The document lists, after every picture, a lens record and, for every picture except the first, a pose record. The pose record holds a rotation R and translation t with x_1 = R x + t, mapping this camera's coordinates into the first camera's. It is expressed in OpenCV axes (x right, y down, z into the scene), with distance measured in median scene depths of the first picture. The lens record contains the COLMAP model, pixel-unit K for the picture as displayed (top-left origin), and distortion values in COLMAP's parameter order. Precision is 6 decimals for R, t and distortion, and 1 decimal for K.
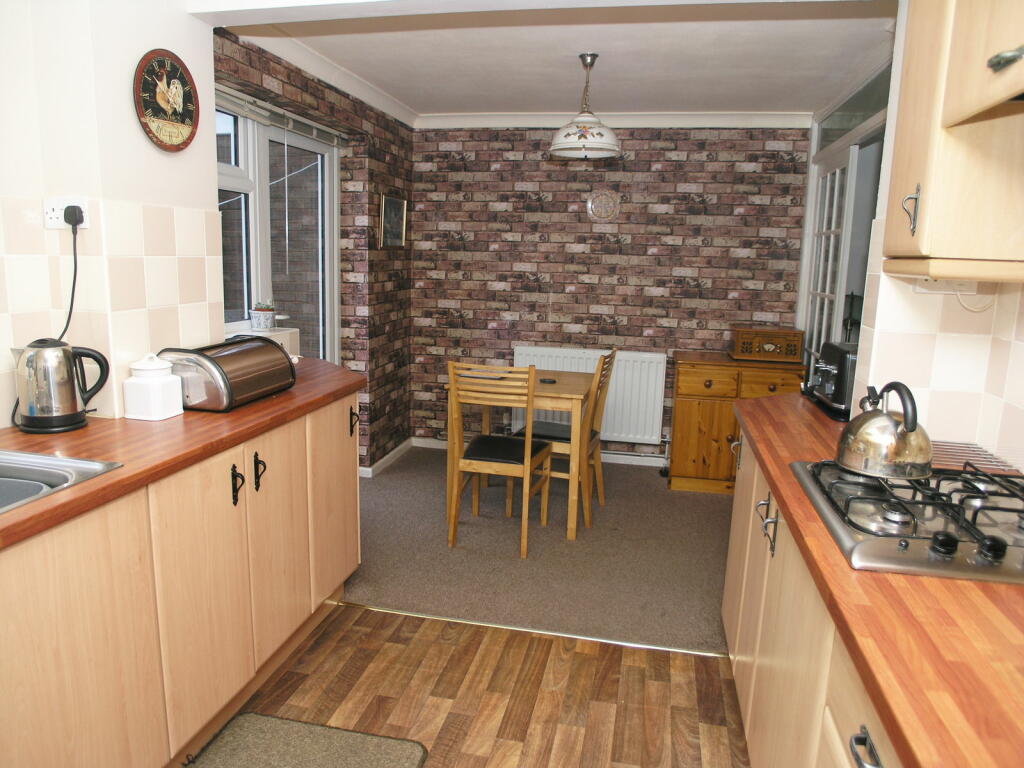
lens RADIAL K [[692.8, 0, 512.0], [0, 692.8, 384.0], [0, 0, 1]] dist [0.000197, 0.000079]
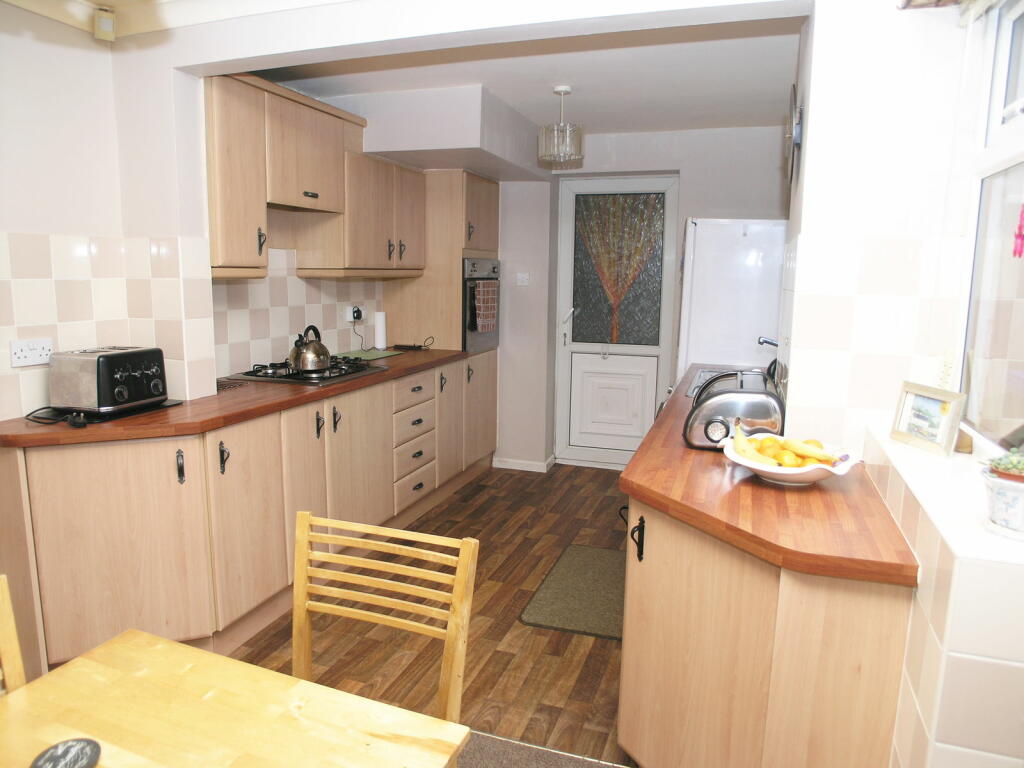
lens RADIAL K [[692.8, 0, 512.0], [0, 692.8, 384.0], [0, 0, 1]] dist [0.000197, 0.000079]
pose [[-0.990522, -0.062236, 0.122442, -0.230707], [-0.017606, 0.941629, 0.336191, -0.376282], [-0.136218, 0.330849, -0.933800, 1.973256]]
